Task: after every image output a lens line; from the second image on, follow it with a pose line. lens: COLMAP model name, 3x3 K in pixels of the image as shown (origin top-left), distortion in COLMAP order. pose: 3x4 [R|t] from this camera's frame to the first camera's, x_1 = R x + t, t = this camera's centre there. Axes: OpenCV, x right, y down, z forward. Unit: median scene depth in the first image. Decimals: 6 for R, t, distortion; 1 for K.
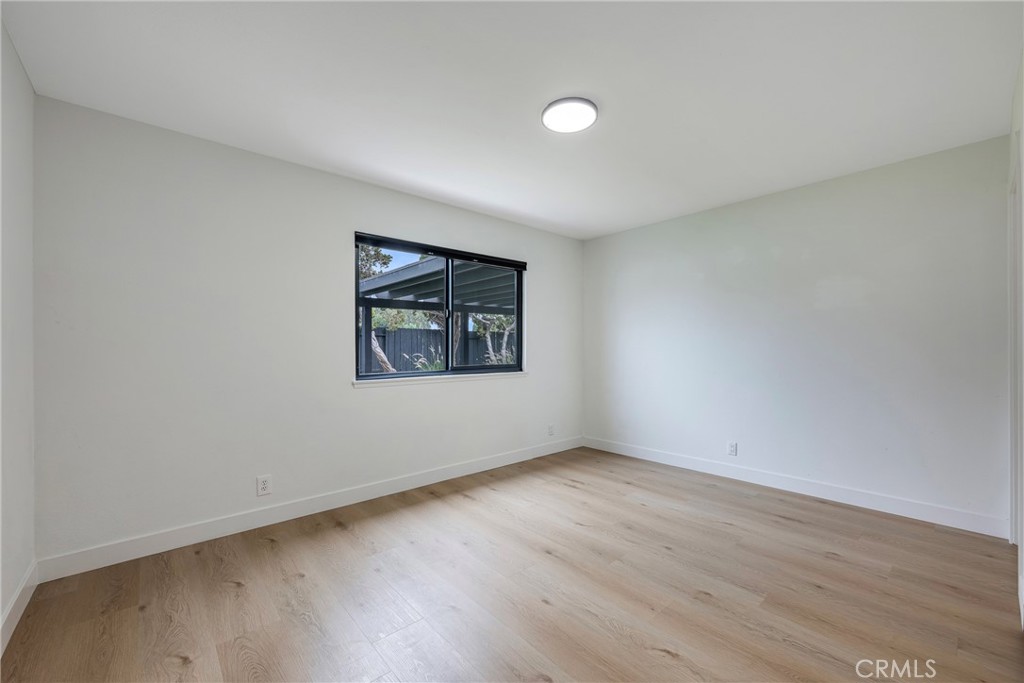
lens RADIAL K [[410.9, 0, 511.9], [0, 410.9, 343.7], [0, 0, 1]] dist [-0.002345, -0.000118]
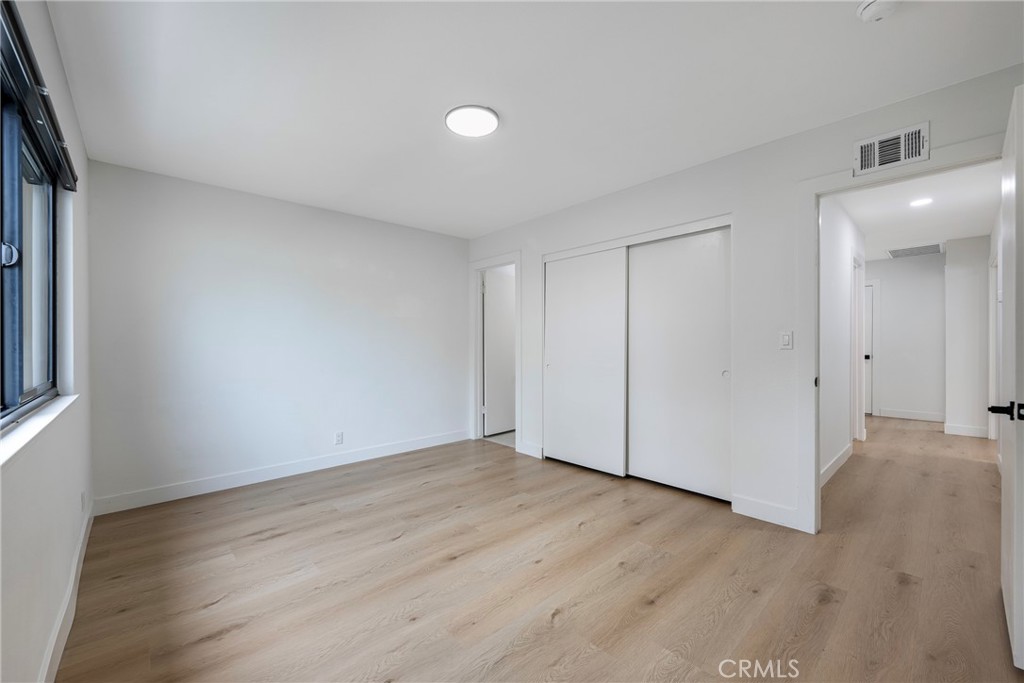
lens RADIAL K [[410.9, 0, 509.2], [0, 410.9, 344.4], [0, 0, 1]] dist [-0.002345, -0.000118]
pose [[-0.015372, -0.000889, 0.999881, -0.648805], [-0.000936, 0.999999, 0.000875, 0.007721], [-0.999881, -0.000922, -0.015373, 0.662780]]
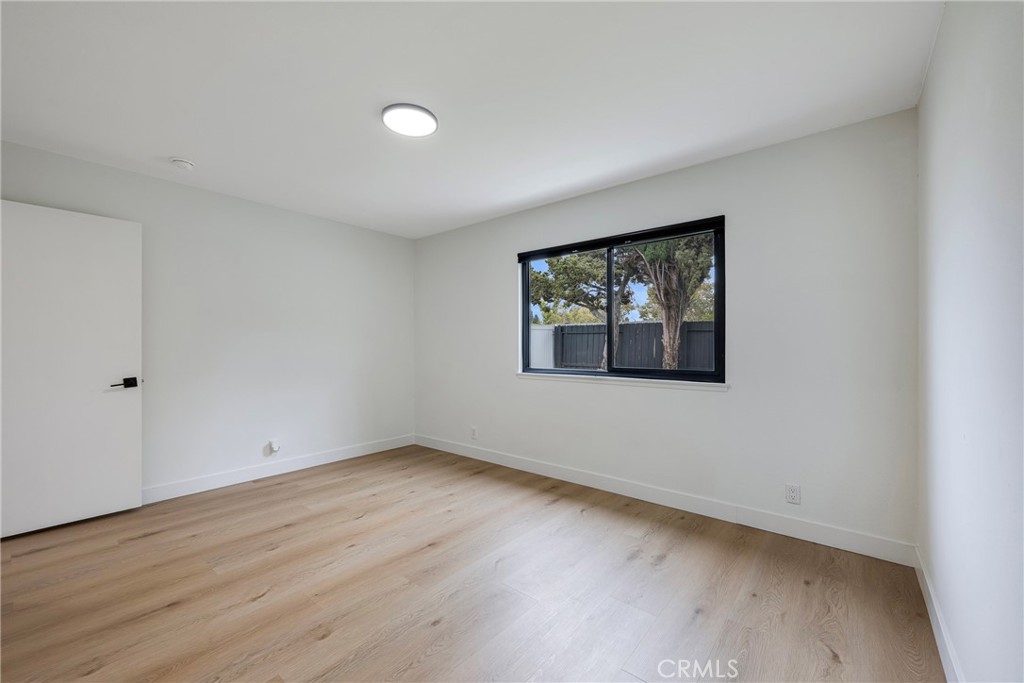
lens RADIAL K [[410.9, 0, 512.2], [0, 410.9, 343.9], [0, 0, 1]] dist [-0.002345, -0.000118]
pose [[0.157877, -0.000895, -0.987458, 0.856144], [0.006646, 0.999978, 0.000157, 0.002934], [0.987436, -0.006587, 0.157879, 0.780096]]
